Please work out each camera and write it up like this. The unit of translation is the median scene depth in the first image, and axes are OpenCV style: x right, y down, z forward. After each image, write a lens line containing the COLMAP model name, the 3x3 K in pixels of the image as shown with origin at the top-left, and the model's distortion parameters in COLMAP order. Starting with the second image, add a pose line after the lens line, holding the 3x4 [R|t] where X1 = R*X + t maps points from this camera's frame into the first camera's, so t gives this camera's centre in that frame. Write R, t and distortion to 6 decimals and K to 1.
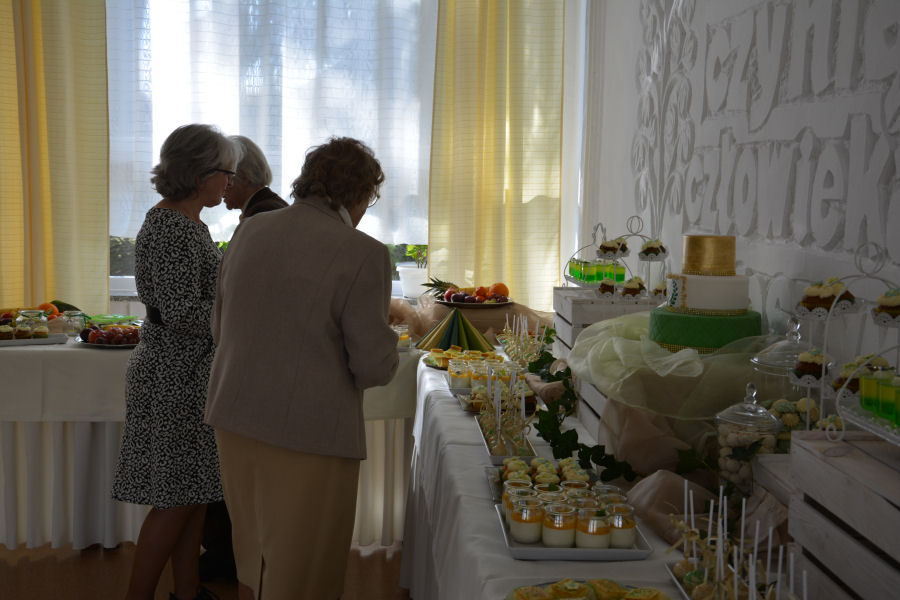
lens RADIAL K [[1103.2, 0, 450.0], [0, 1103.2, 300.0], [0, 0, 1]] dist [0.014858, 0.022611]
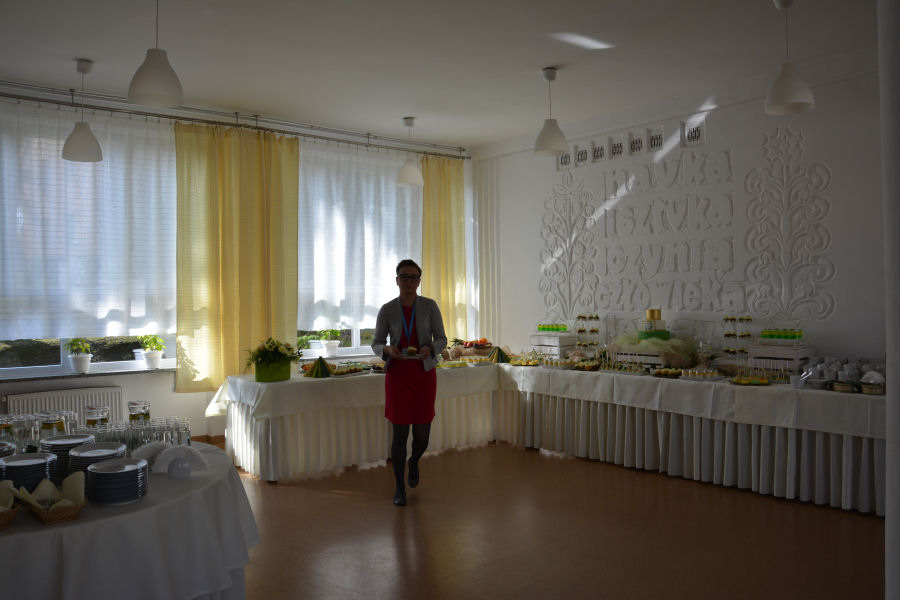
lens RADIAL K [[695.7, 0, 450.0], [0, 695.7, 300.0], [0, 0, 1]] dist [-0.008090, -0.000395]
pose [[0.845618, -0.037753, 0.532452, -1.308504], [0.087923, 0.993722, -0.069178, 0.007485], [-0.526498, 0.105313, 0.843628, -0.477320]]
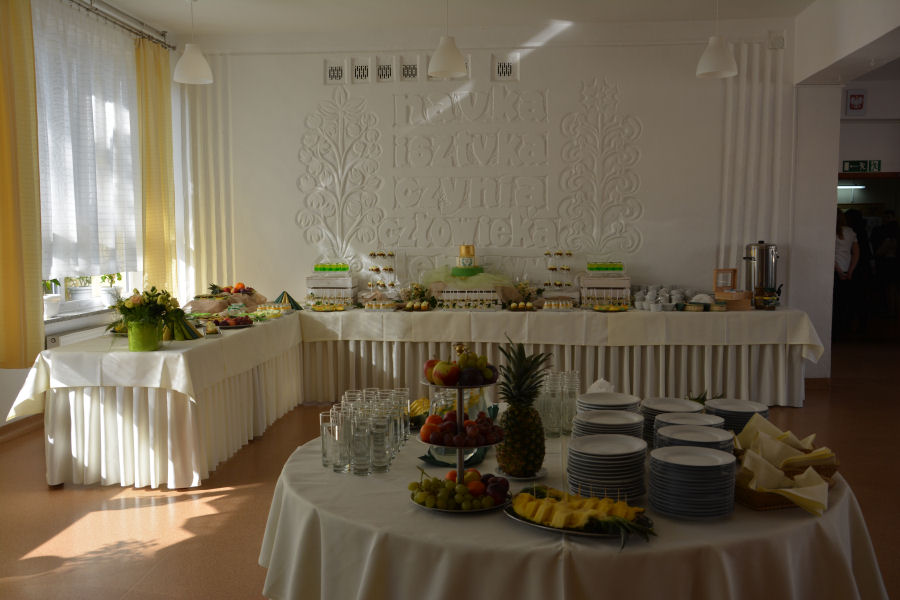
lens RADIAL K [[828.1, 0, 450.0], [0, 828.1, 300.0], [0, 0, 1]] dist [0.000137, 0.003988]
pose [[0.262531, -0.109061, 0.958740, -1.991575], [0.109791, 0.990516, 0.082612, -0.094808], [-0.958657, 0.083573, 0.272015, 0.304737]]
